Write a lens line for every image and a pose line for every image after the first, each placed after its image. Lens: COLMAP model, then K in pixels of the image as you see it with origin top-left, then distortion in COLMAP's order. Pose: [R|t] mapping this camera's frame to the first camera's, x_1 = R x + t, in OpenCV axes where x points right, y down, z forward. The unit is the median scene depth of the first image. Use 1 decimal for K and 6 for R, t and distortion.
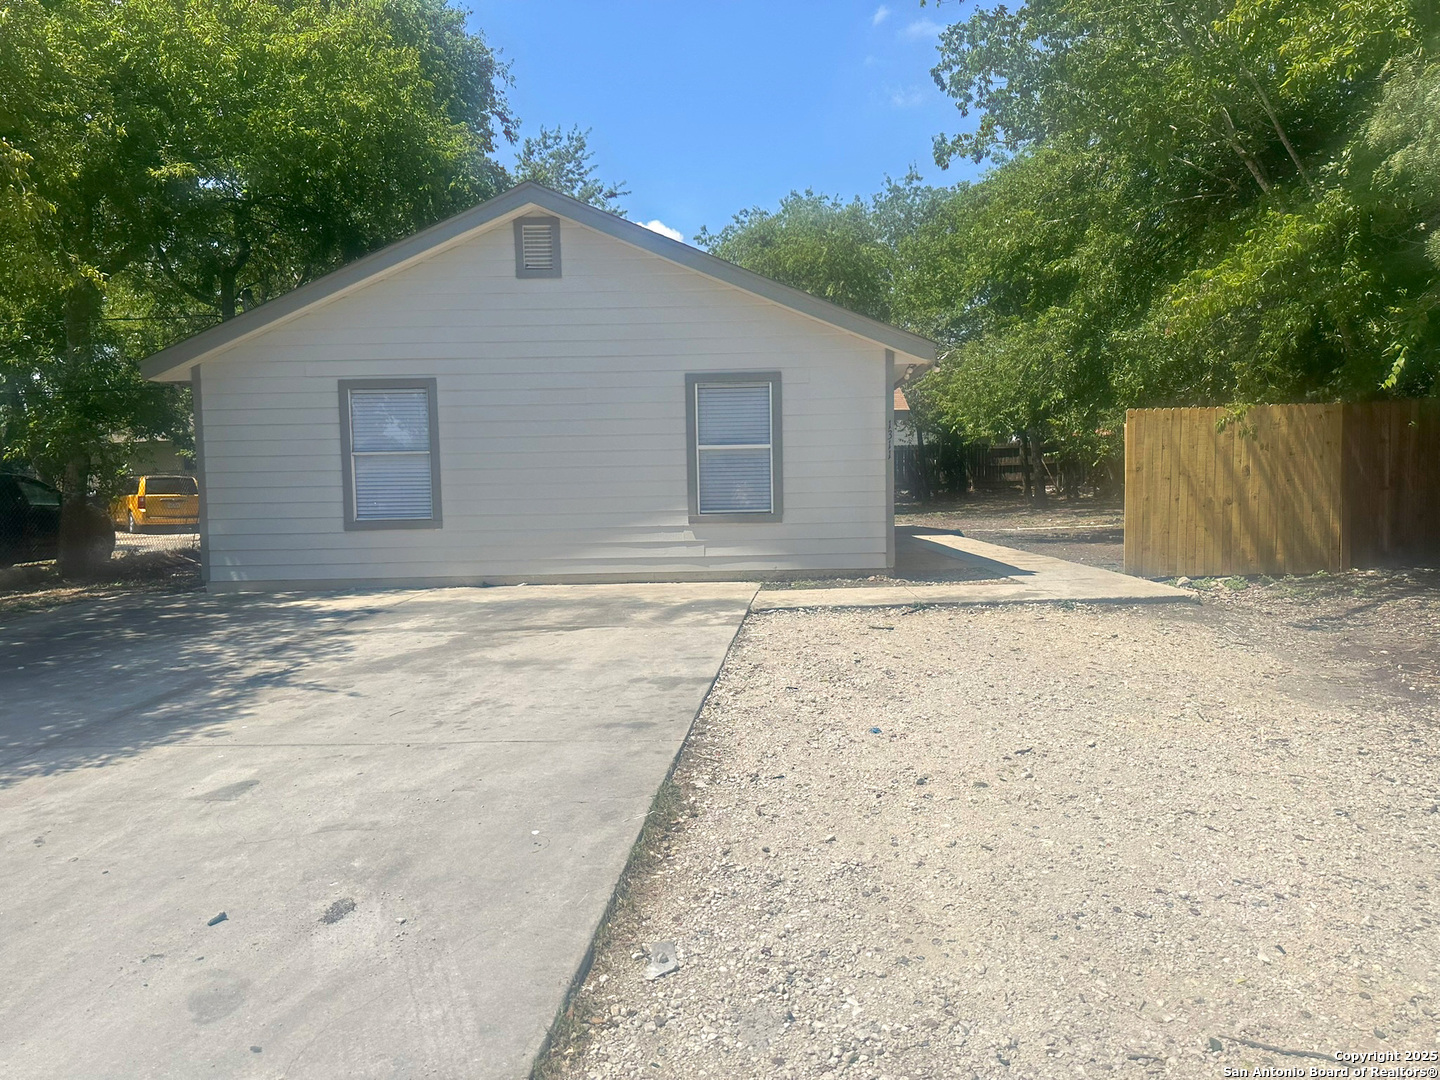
lens RADIAL K [[1000.3, 0, 716.1], [0, 1000.3, 538.2], [0, 0, 1]] dist [0.055763, 0.000934]
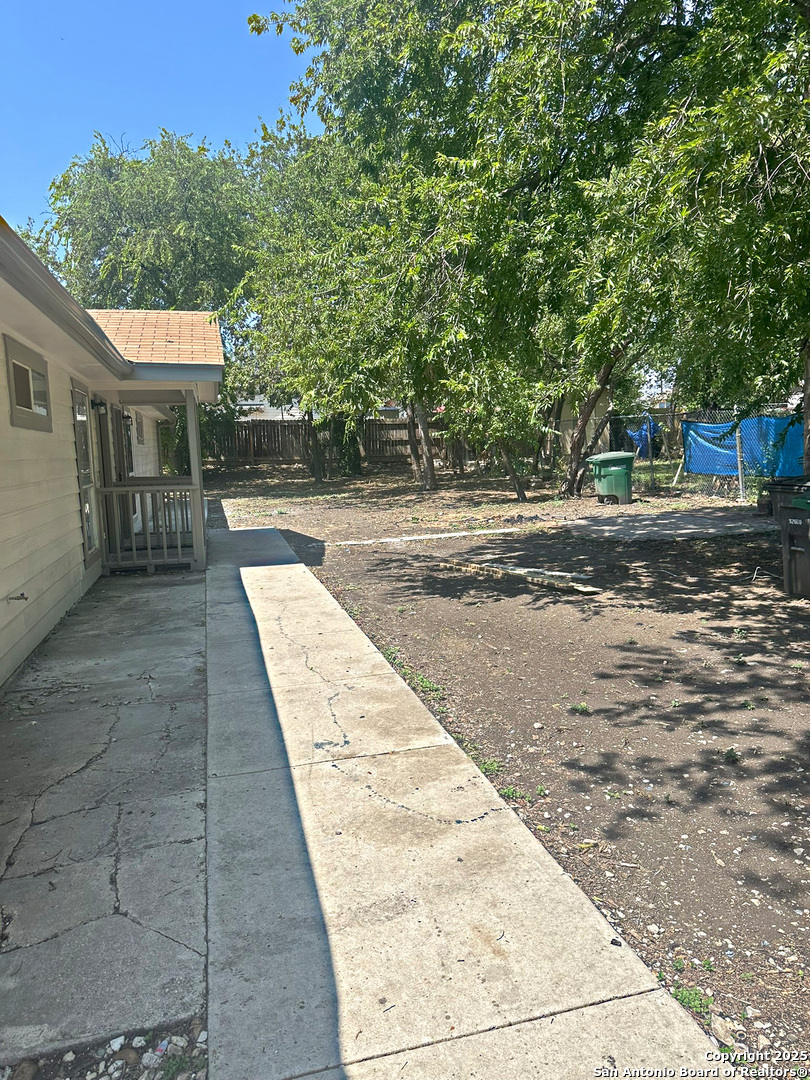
lens RADIAL K [[750.3, 0, 405.5], [0, 750.3, 542.1], [0, 0, 1]] dist [0.055763, 0.000934]
pose [[0.960393, -0.044875, 0.275013, 0.190296], [0.024412, 0.996702, 0.077387, -0.061433], [-0.277579, -0.067608, 0.958321, 0.593826]]
